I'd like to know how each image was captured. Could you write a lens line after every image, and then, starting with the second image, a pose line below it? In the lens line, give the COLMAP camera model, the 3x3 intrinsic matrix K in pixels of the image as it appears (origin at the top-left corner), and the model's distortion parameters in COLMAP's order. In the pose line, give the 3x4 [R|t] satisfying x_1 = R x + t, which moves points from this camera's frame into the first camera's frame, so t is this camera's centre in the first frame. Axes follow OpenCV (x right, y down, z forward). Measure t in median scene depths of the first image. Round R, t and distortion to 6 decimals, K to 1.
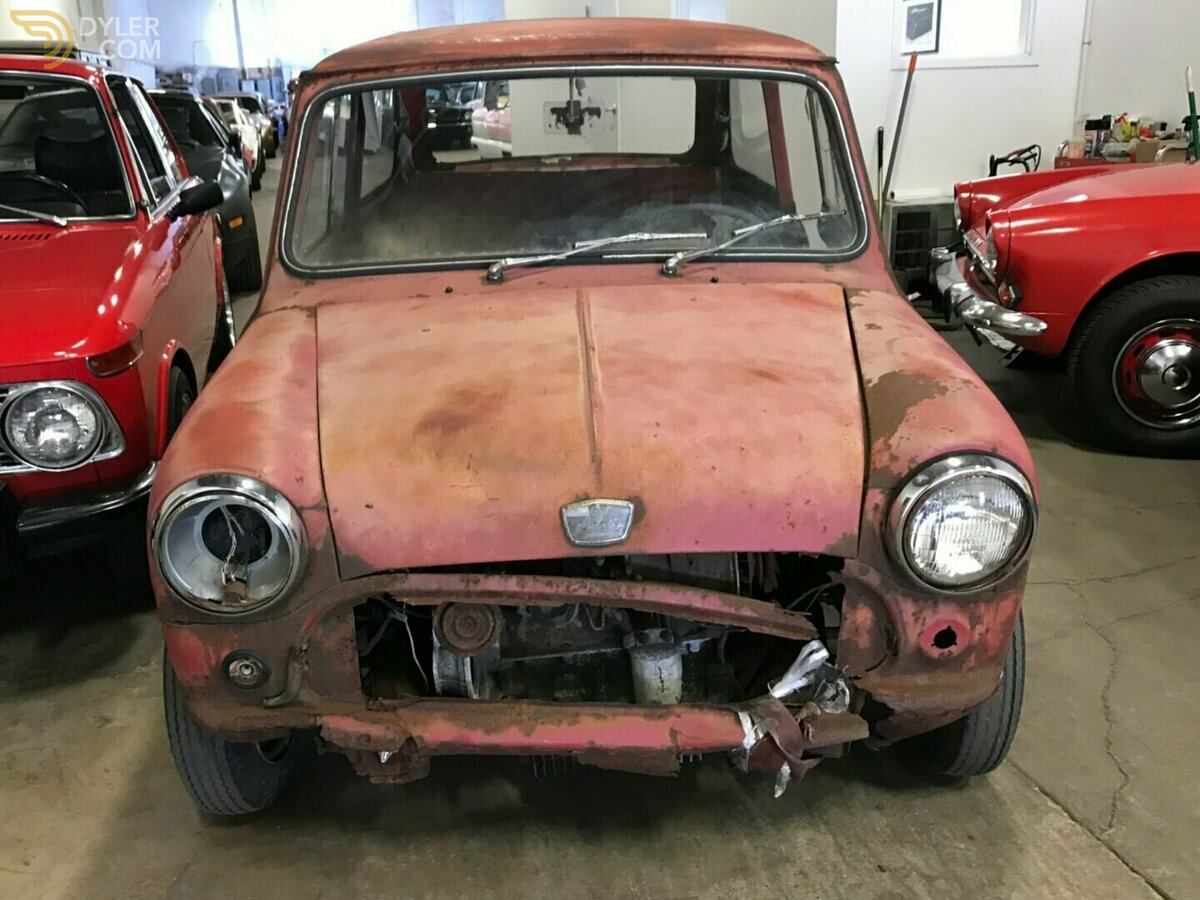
lens RADIAL K [[1139.7, 0, 591.3], [0, 1139.7, 447.5], [0, 0, 1]] dist [0.022353, 0.000000]
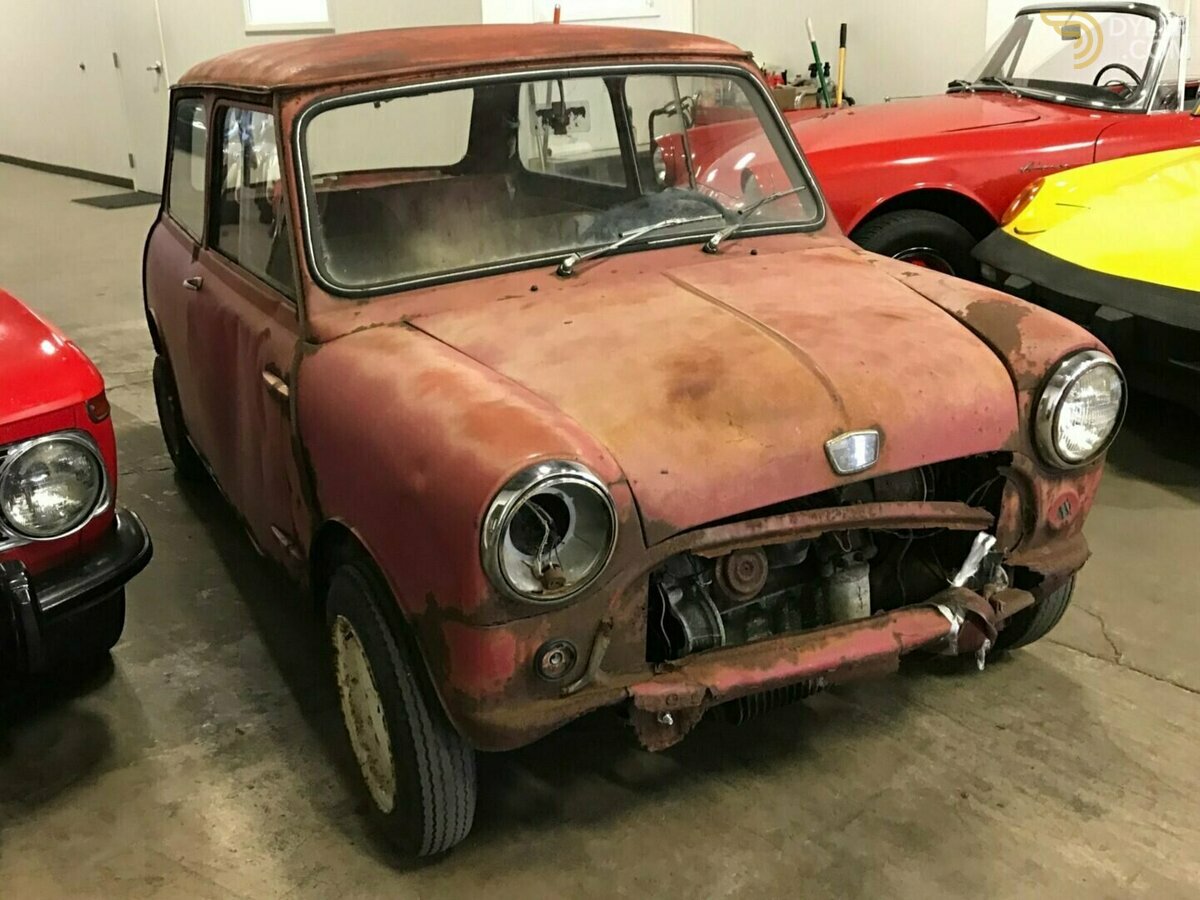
lens RADIAL K [[1277.6, 0, 595.2], [0, 1277.6, 445.5], [0, 0, 1]] dist [0.047081, 0.000000]
pose [[0.905250, -0.157257, 0.394705, -0.669418], [0.176056, 0.984312, -0.011615, 0.027368], [-0.386686, 0.080005, 0.918735, -0.065986]]
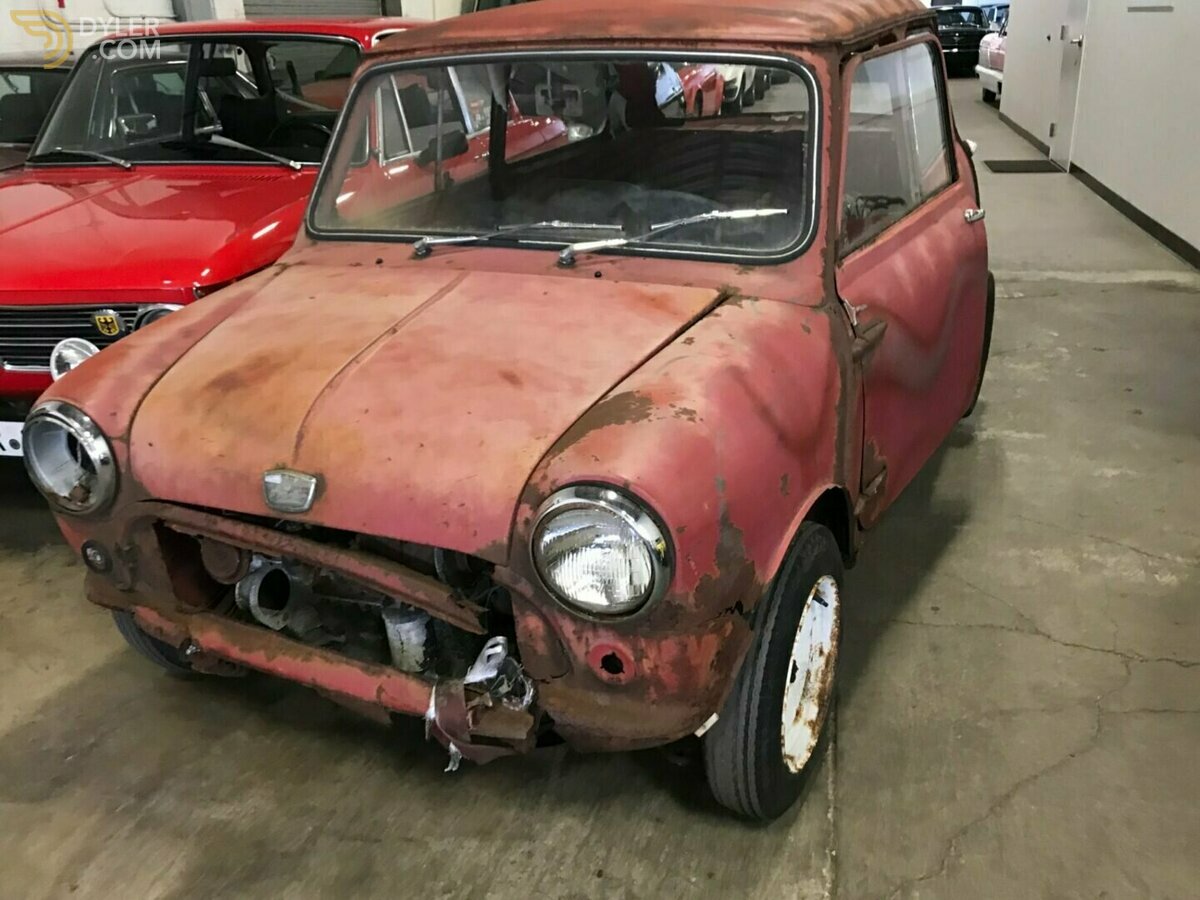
lens RADIAL K [[1139.7, 0, 597.1], [0, 1139.7, 455.4], [0, 0, 1]] dist [0.022353, 0.000000]
pose [[0.891970, 0.157802, -0.423660, 0.690988], [-0.127072, 0.986836, 0.100033, -0.110318], [0.433868, -0.035391, 0.900281, 0.105231]]
